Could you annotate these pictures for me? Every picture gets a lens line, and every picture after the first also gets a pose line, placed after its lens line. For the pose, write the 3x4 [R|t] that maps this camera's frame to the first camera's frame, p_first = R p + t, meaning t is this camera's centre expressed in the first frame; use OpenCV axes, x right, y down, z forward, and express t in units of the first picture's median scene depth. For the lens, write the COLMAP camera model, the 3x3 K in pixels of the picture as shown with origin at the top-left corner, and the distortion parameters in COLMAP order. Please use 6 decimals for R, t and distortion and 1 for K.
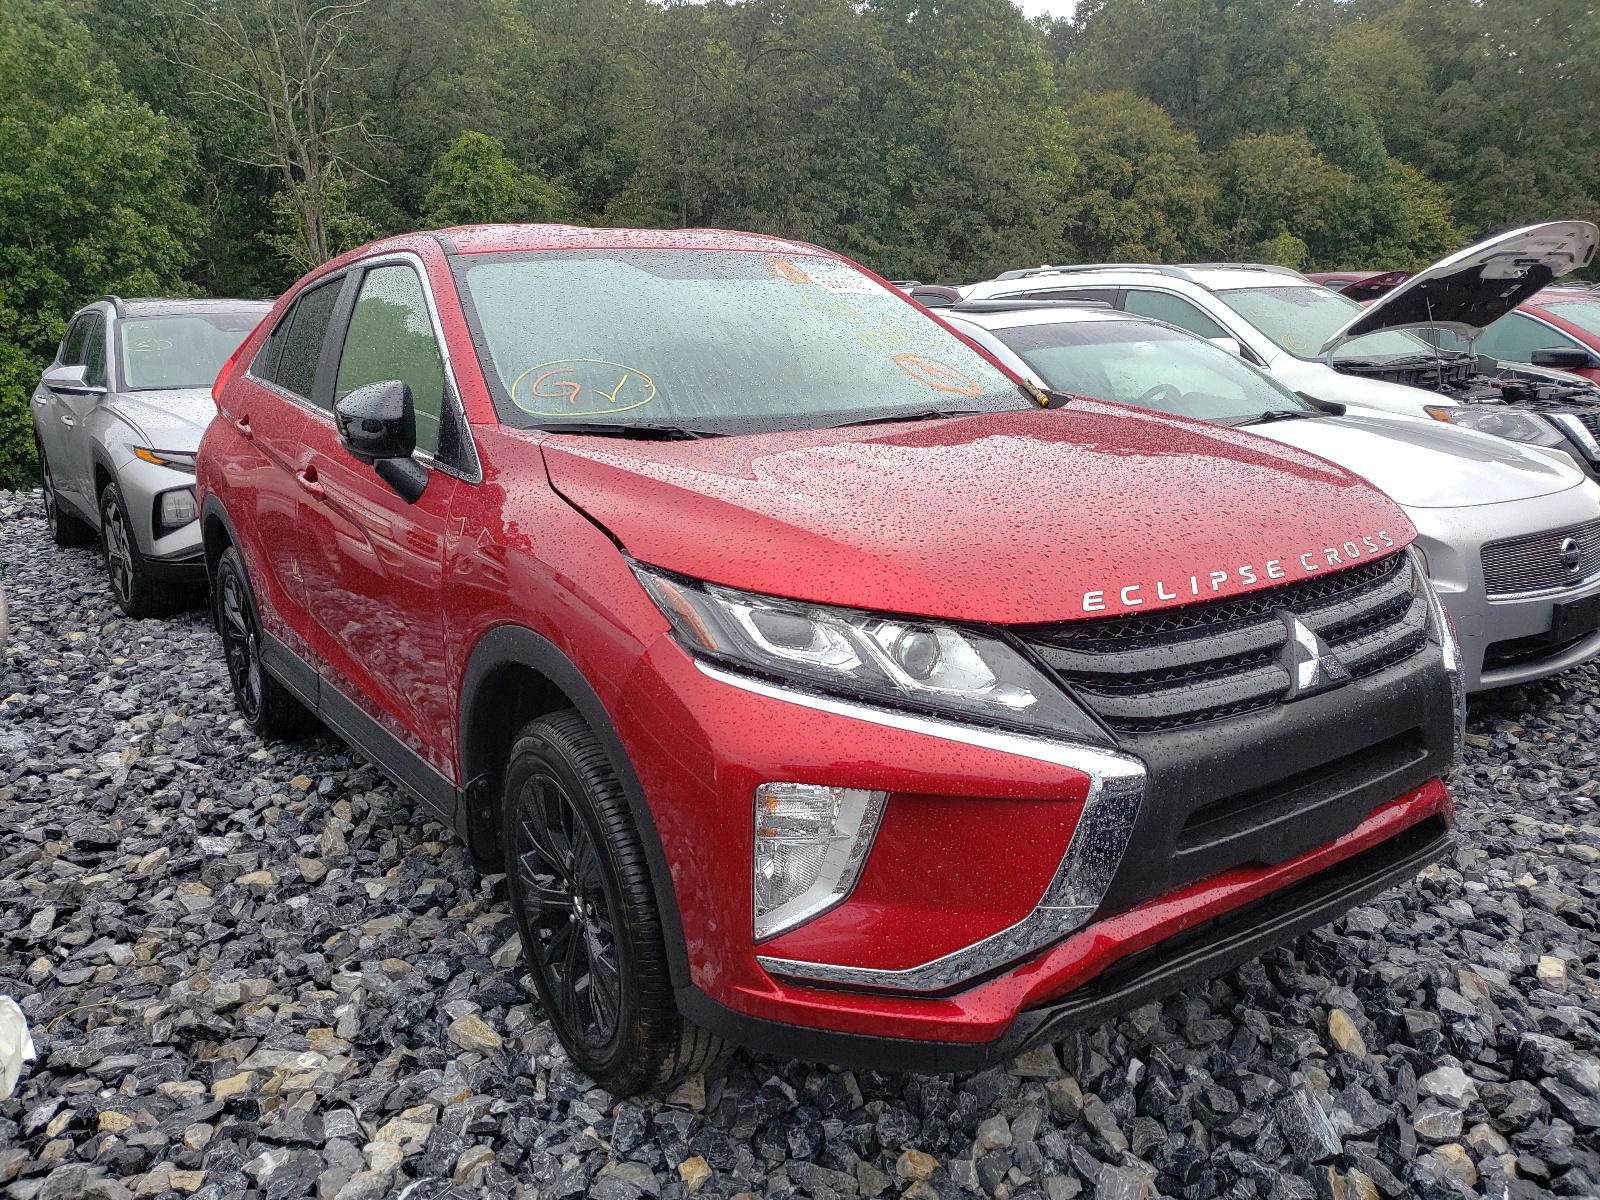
lens RADIAL K [[1211.4, 0, 801.3], [0, 1211.4, 595.4], [0, 0, 1]] dist [0.016045, 0.003593]
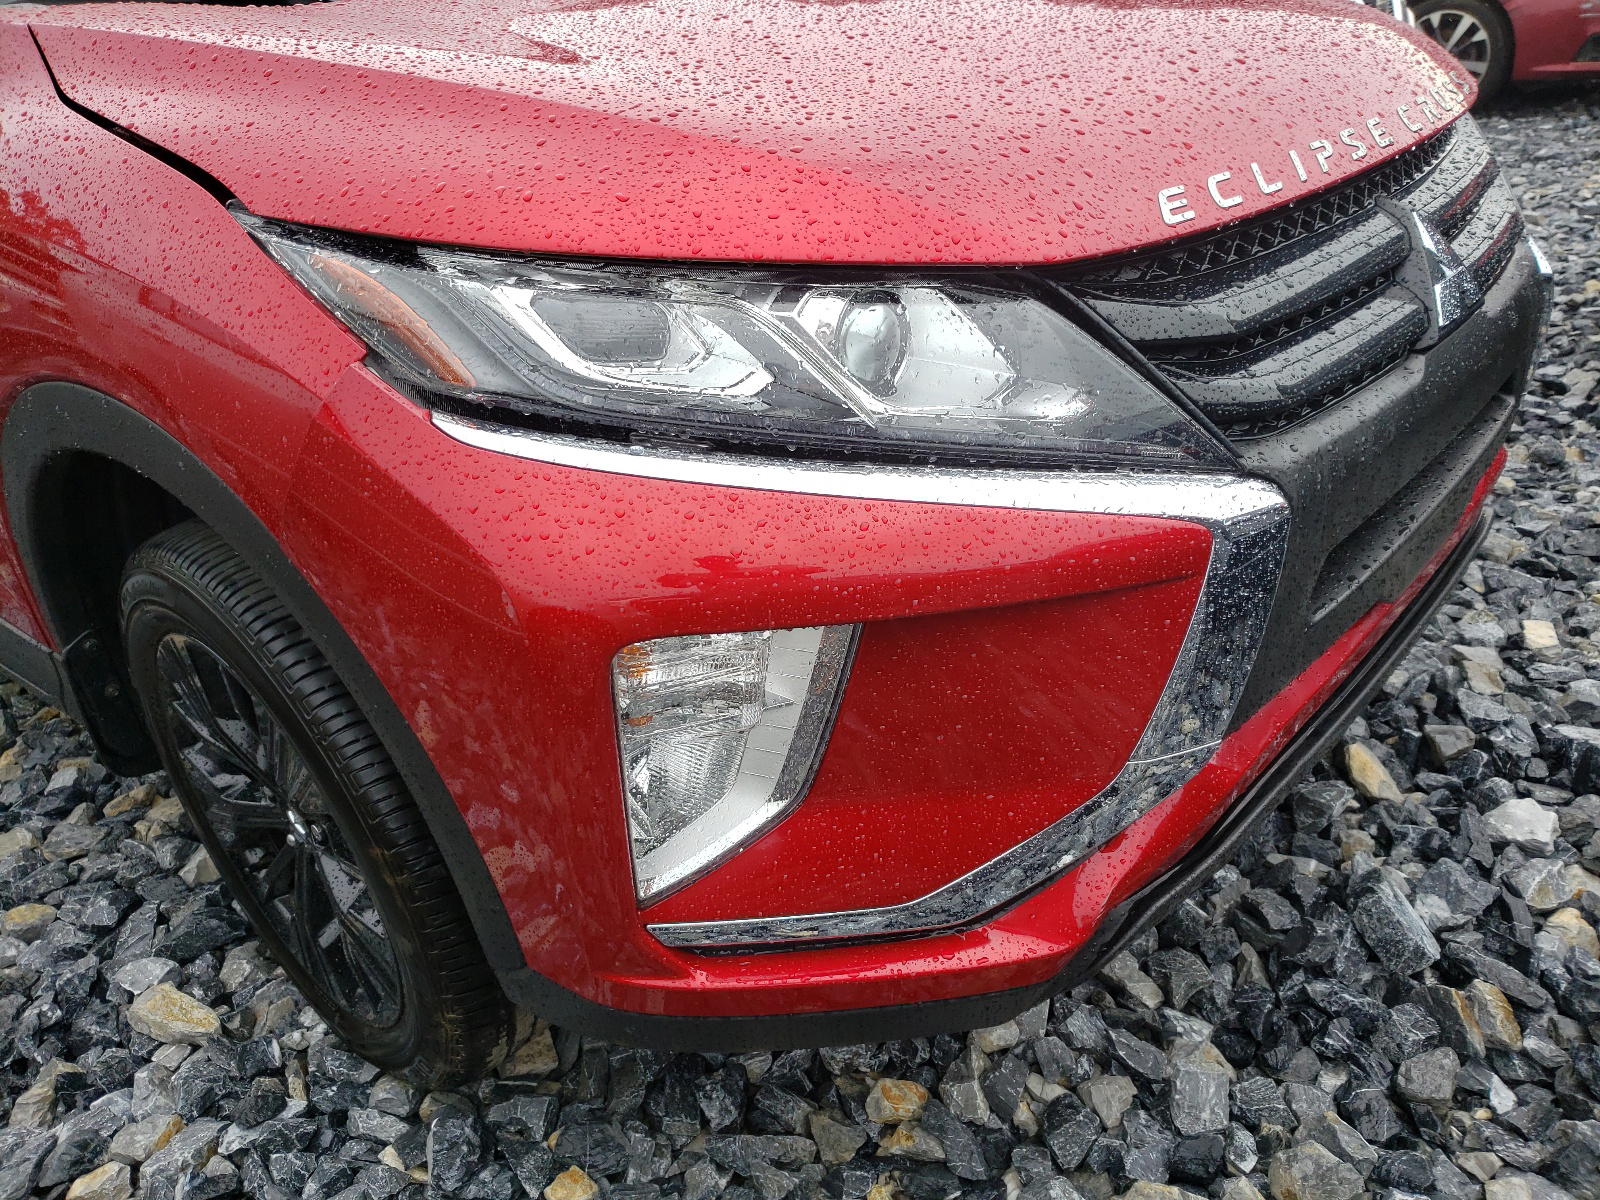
lens RADIAL K [[1211.4, 0, 801.3], [0, 1211.4, 595.4], [0, 0, 1]] dist [0.016045, 0.003593]
pose [[0.963940, -0.164542, 0.209155, -0.050762], [0.107322, 0.959555, 0.260263, 0.010827], [-0.243520, -0.228431, 0.942612, 0.417140]]
